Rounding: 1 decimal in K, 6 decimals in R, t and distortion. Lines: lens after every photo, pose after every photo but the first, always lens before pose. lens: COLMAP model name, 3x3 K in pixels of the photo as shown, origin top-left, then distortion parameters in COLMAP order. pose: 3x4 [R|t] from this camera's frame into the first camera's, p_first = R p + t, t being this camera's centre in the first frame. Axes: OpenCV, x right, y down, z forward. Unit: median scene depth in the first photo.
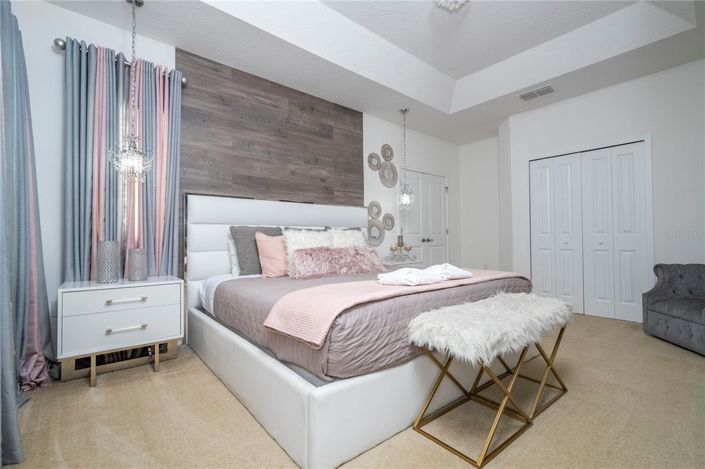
lens RADIAL K [[317.0, 0, 355.7], [0, 317.0, 235.6], [0, 0, 1]] dist [-0.014375, 0.006033]
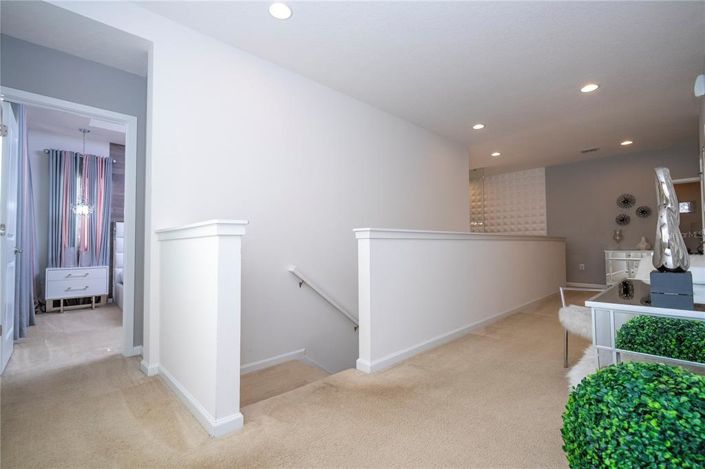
lens RADIAL K [[317.0, 0, 354.0], [0, 317.0, 233.9], [0, 0, 1]] dist [-0.014375, 0.006033]
pose [[0.998134, 0.008314, 0.060498, 0.898395], [-0.007936, 0.999947, -0.006487, -0.069457], [-0.060548, 0.005995, 0.998147, -1.111357]]
